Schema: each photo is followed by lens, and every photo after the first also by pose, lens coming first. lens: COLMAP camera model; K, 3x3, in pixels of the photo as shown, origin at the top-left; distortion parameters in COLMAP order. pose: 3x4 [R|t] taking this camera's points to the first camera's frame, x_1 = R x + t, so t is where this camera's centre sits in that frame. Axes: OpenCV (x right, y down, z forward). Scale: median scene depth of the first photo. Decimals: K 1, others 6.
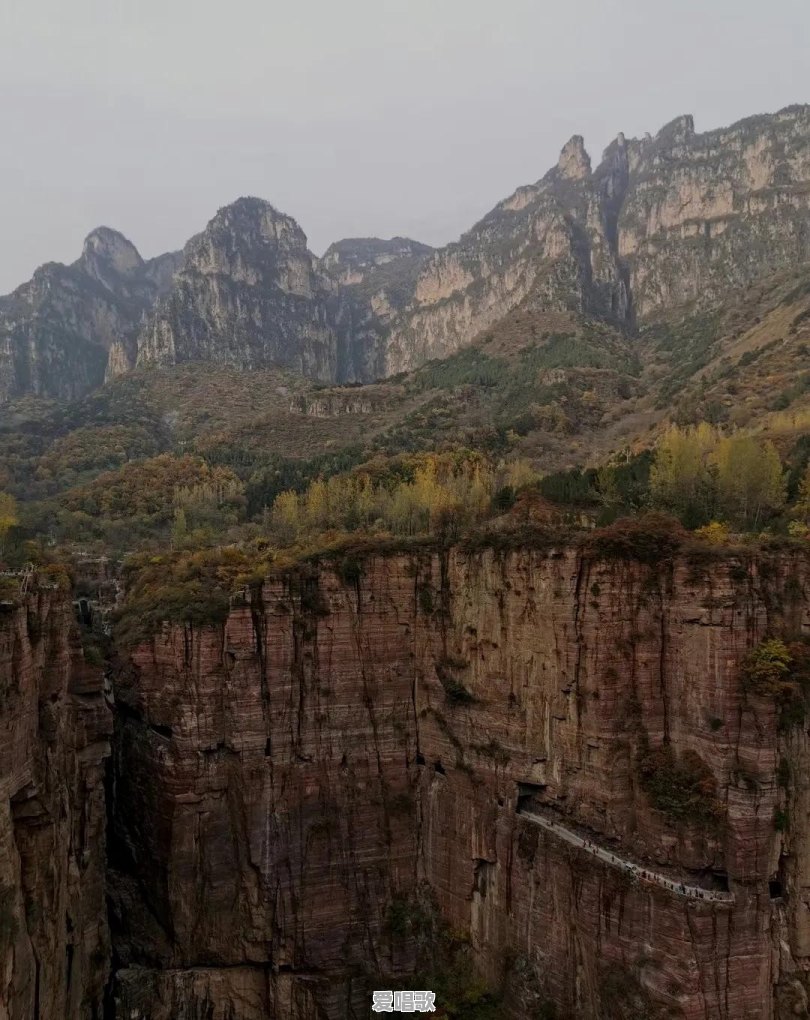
lens RADIAL K [[823.7, 0, 406.9], [0, 823.7, 537.6], [0, 0, 1]] dist [0.063733, -0.055187]
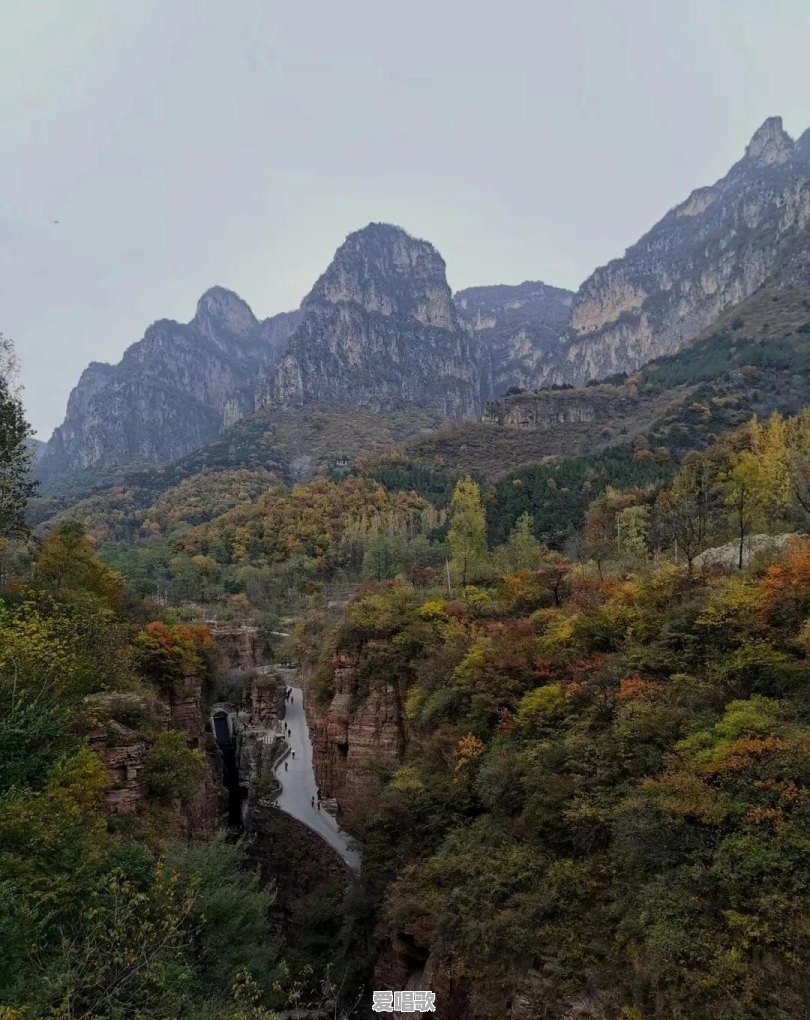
lens RADIAL K [[823.7, 0, 406.9], [0, 823.7, 537.6], [0, 0, 1]] dist [0.063733, -0.055187]
pose [[0.993031, -0.031481, -0.113569, -0.074646], [0.020073, 0.994762, -0.100224, 0.008671], [0.116129, 0.097246, 0.988462, 0.176465]]
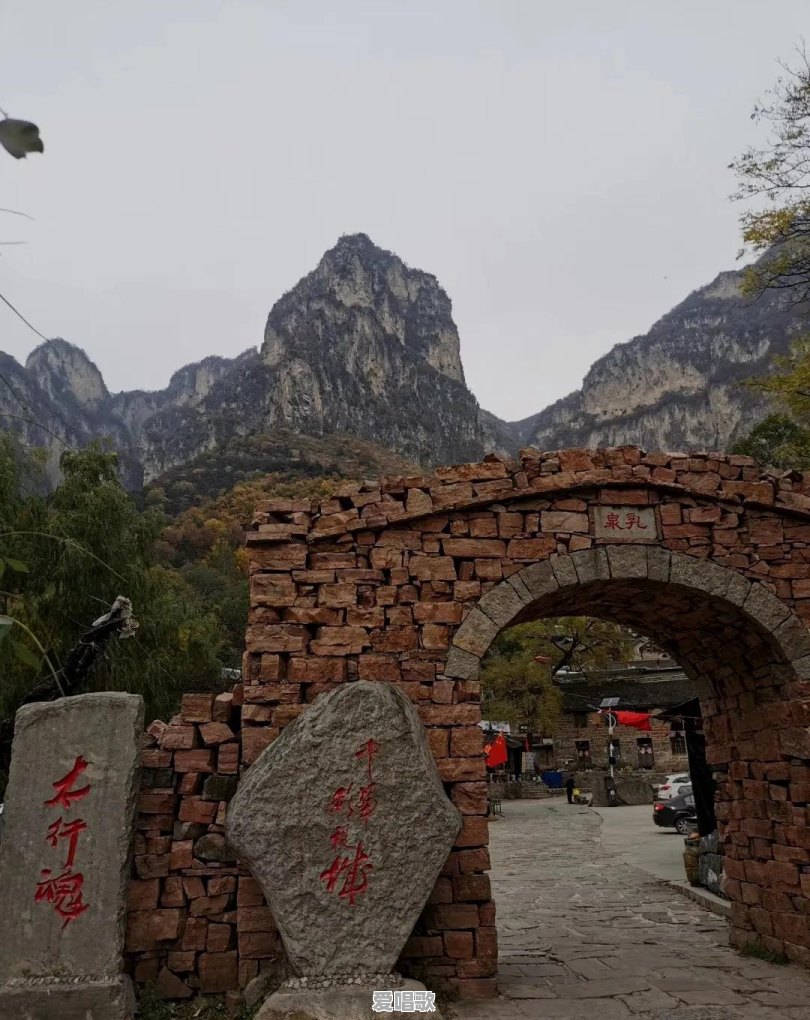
lens RADIAL K [[823.7, 0, 406.9], [0, 823.7, 537.6], [0, 0, 1]] dist [0.063733, -0.055187]
pose [[0.981973, 0.017590, 0.188200, -0.284620], [0.039218, 0.955034, -0.293892, 0.000691], [-0.184907, 0.295975, 0.937128, 0.472379]]
